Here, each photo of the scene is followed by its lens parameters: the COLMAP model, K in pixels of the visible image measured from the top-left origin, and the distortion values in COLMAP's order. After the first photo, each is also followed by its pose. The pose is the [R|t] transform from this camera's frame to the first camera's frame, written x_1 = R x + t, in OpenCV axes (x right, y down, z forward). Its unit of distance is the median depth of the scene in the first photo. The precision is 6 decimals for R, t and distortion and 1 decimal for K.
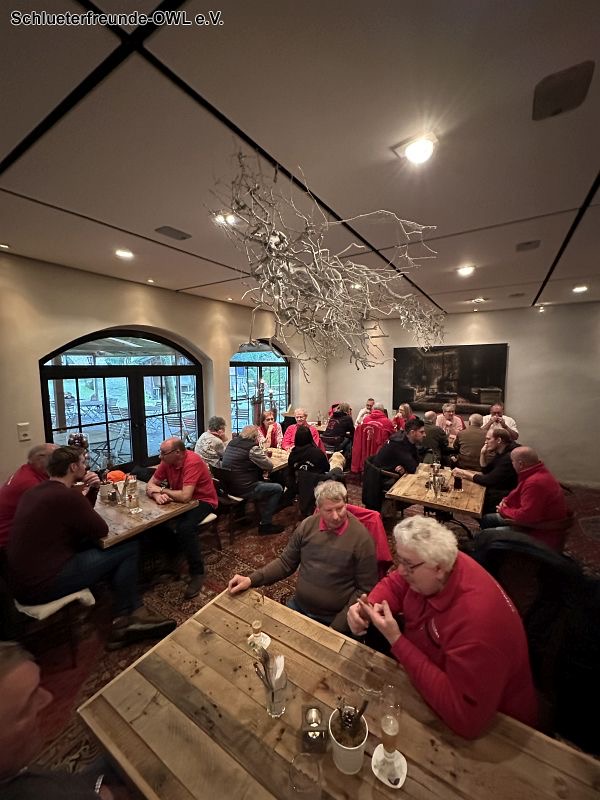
lens RADIAL K [[322.1, 0, 300.3], [0, 322.1, 399.8], [0, 0, 1]] dist [0.015370, -0.000005]
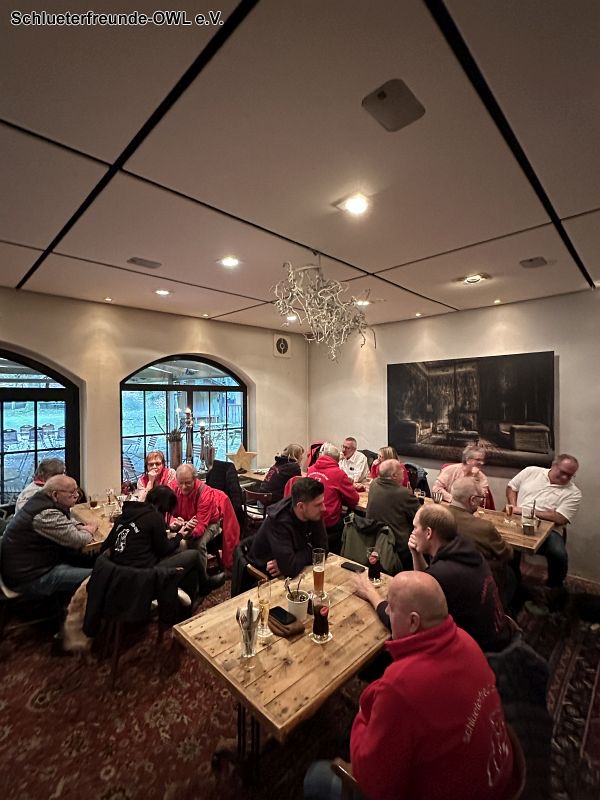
lens RADIAL K [[364.1, 0, 298.4], [0, 364.1, 401.5], [0, 0, 1]] dist [0.000821, 0.000253]
pose [[0.976729, 0.002185, -0.214464, 0.295759], [-0.021643, 0.995848, -0.088423, -0.009554], [0.213380, 0.091007, 0.972721, 0.226903]]
